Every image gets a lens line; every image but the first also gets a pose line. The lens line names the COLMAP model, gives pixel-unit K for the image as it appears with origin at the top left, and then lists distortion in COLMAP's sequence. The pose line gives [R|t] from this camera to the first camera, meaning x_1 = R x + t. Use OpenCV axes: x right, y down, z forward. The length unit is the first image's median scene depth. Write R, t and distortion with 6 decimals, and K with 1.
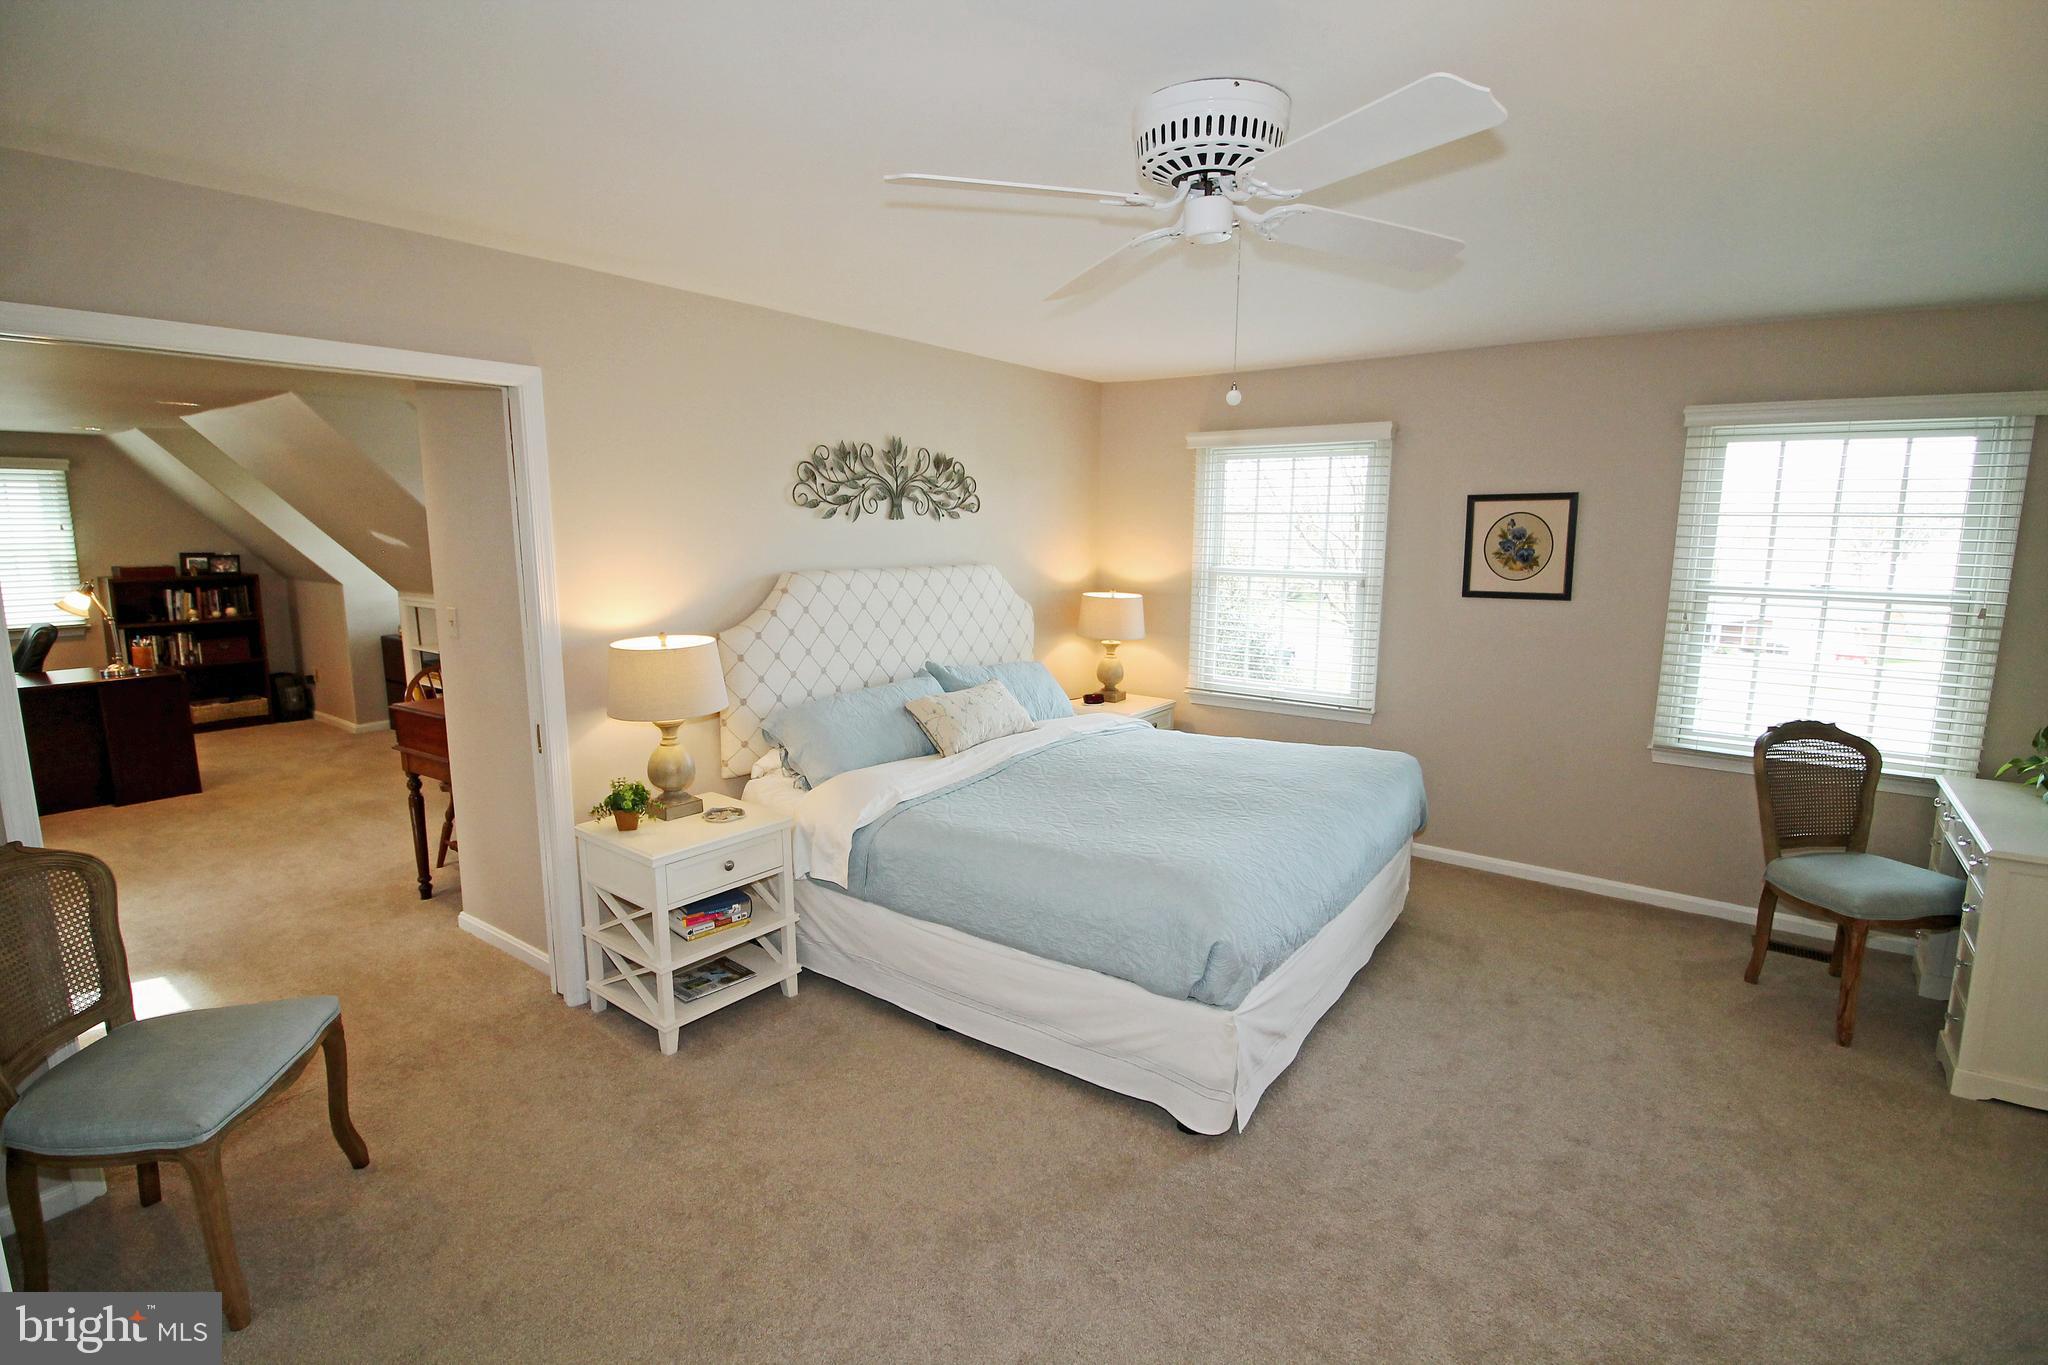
lens RADIAL K [[967.4, 0, 1031.5], [0, 967.4, 683.0], [0, 0, 1]] dist [-0.000366, -0.015673]
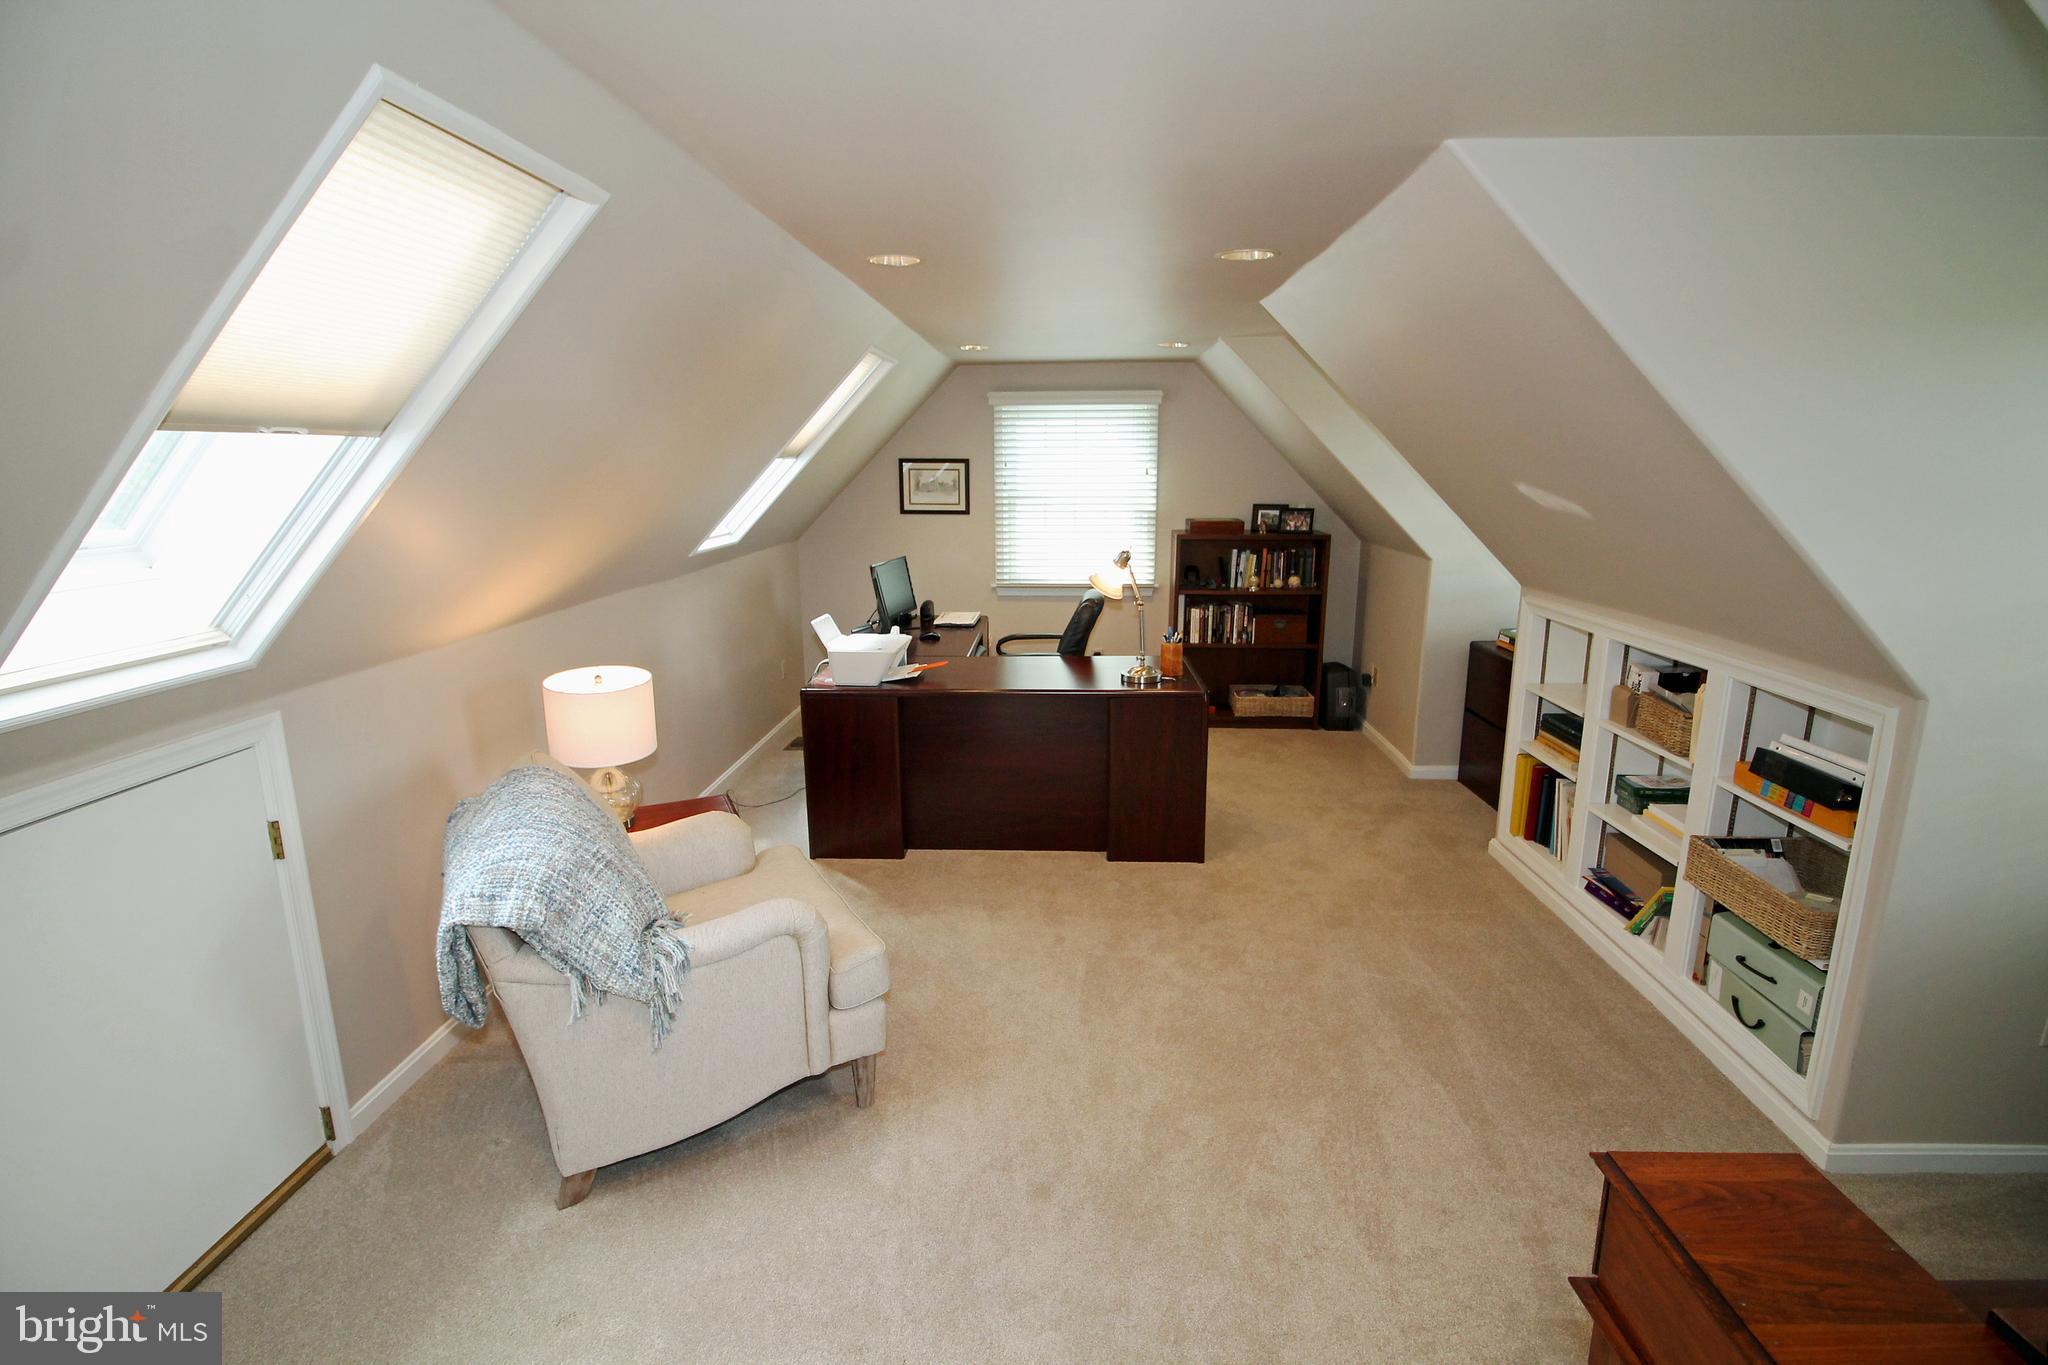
lens RADIAL K [[956.7, 0, 1020.6], [0, 956.7, 675.7], [0, 0, 1]] dist [0.002326, -0.014713]
pose [[0.544153, 0.171087, -0.821357, -0.310530], [-0.127429, 0.984483, 0.120644, -0.066007], [0.829253, 0.039016, 0.557510, 0.394477]]
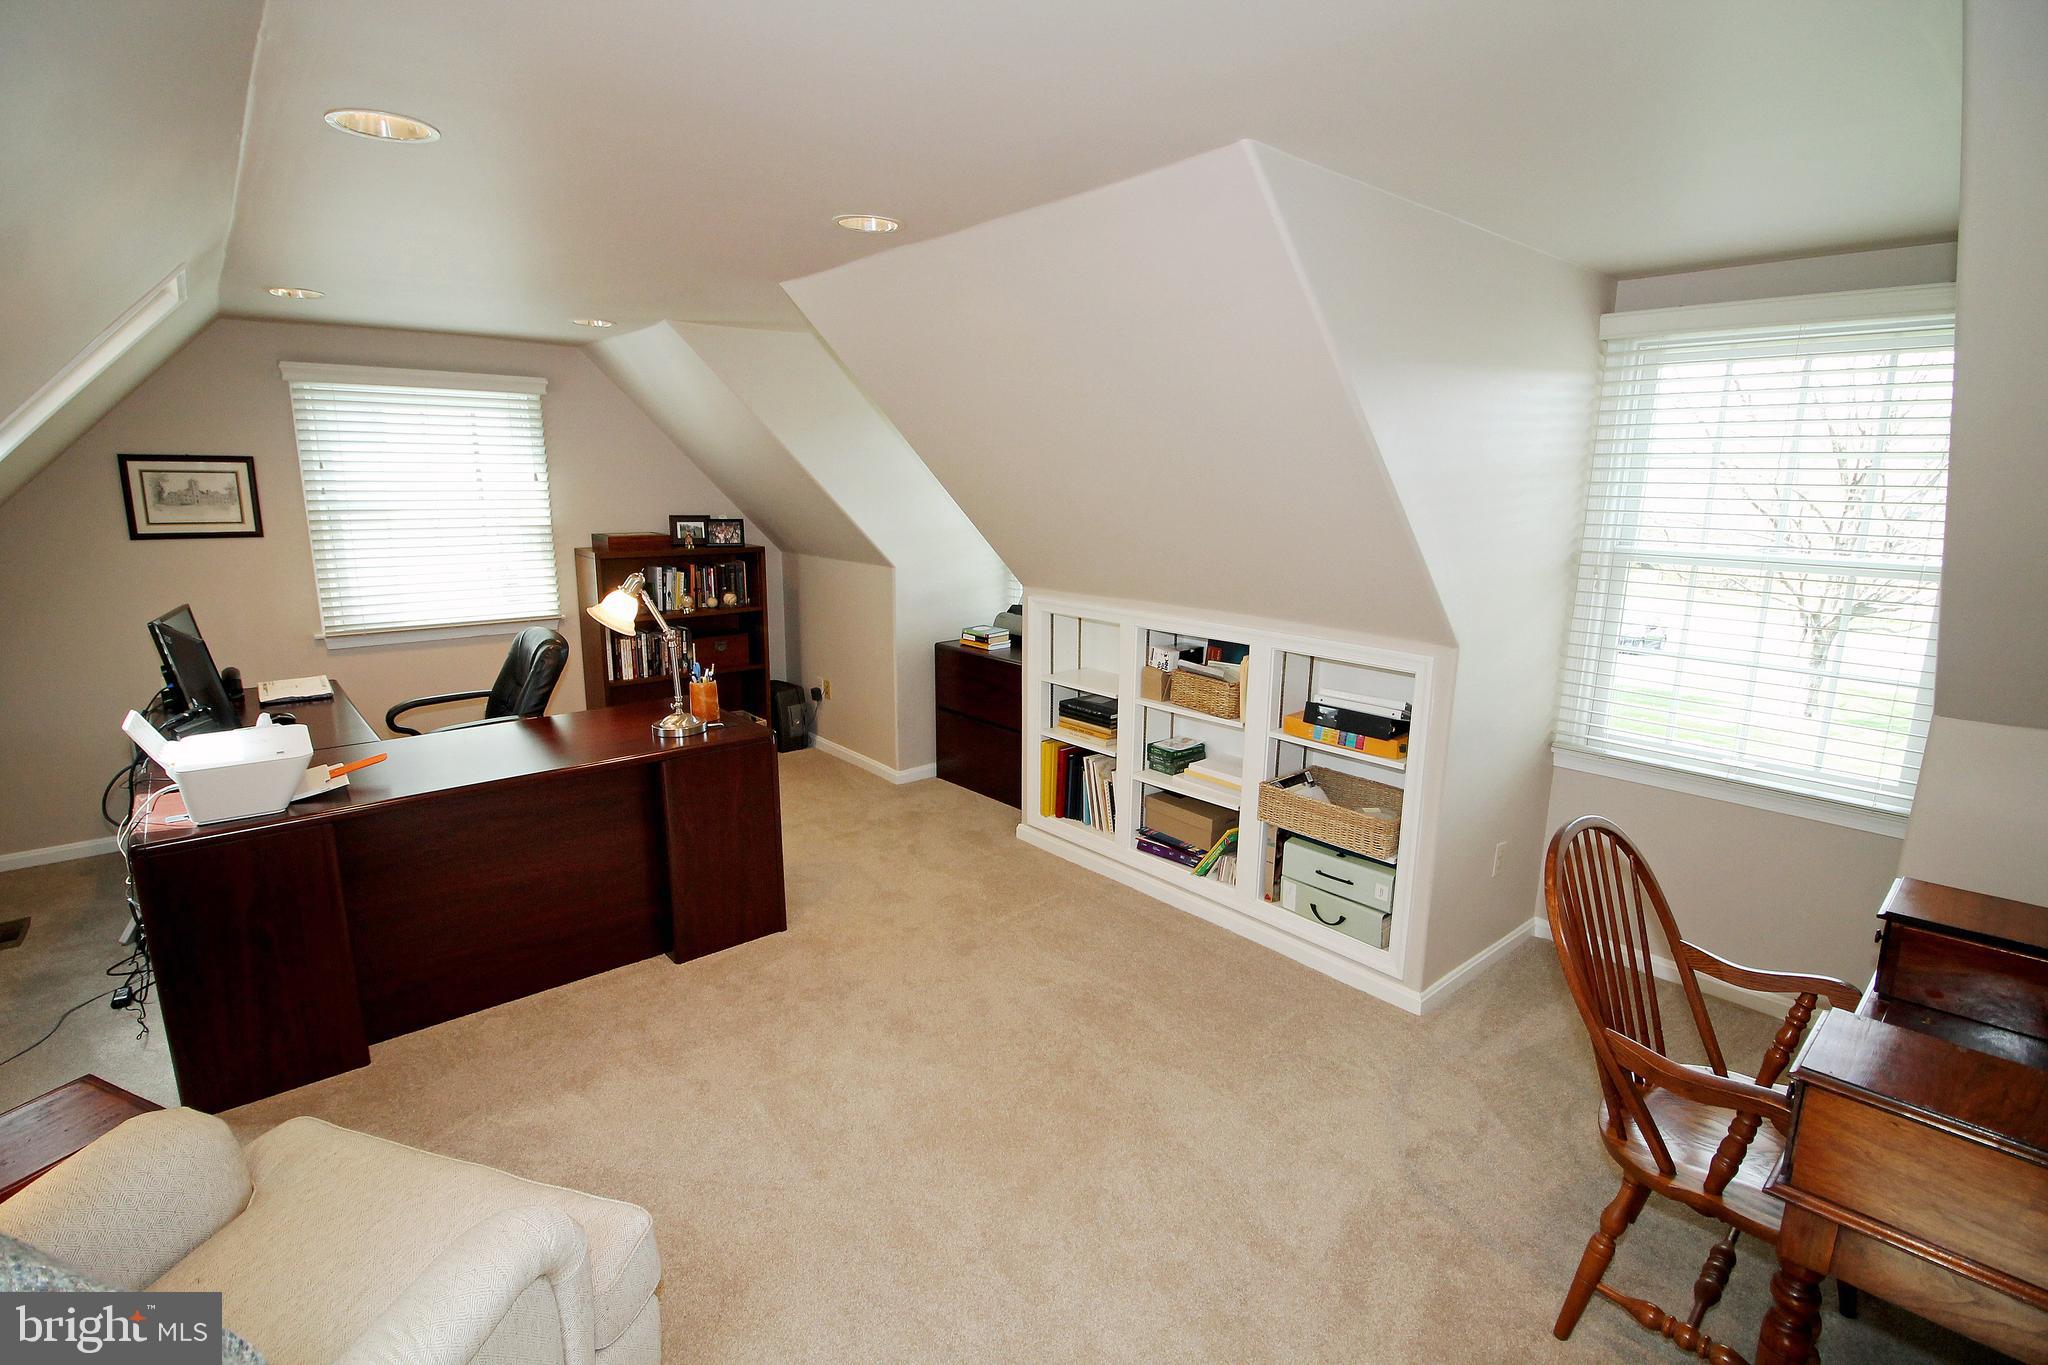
lens RADIAL K [[956.7, 0, 1020.6], [0, 956.7, 675.7], [0, 0, 1]] dist [0.002326, -0.014713]
pose [[0.972760, 0.049013, -0.226573, -0.469071], [-0.040310, 0.998267, 0.042880, -0.057885], [0.228282, -0.032579, 0.973050, 0.362401]]
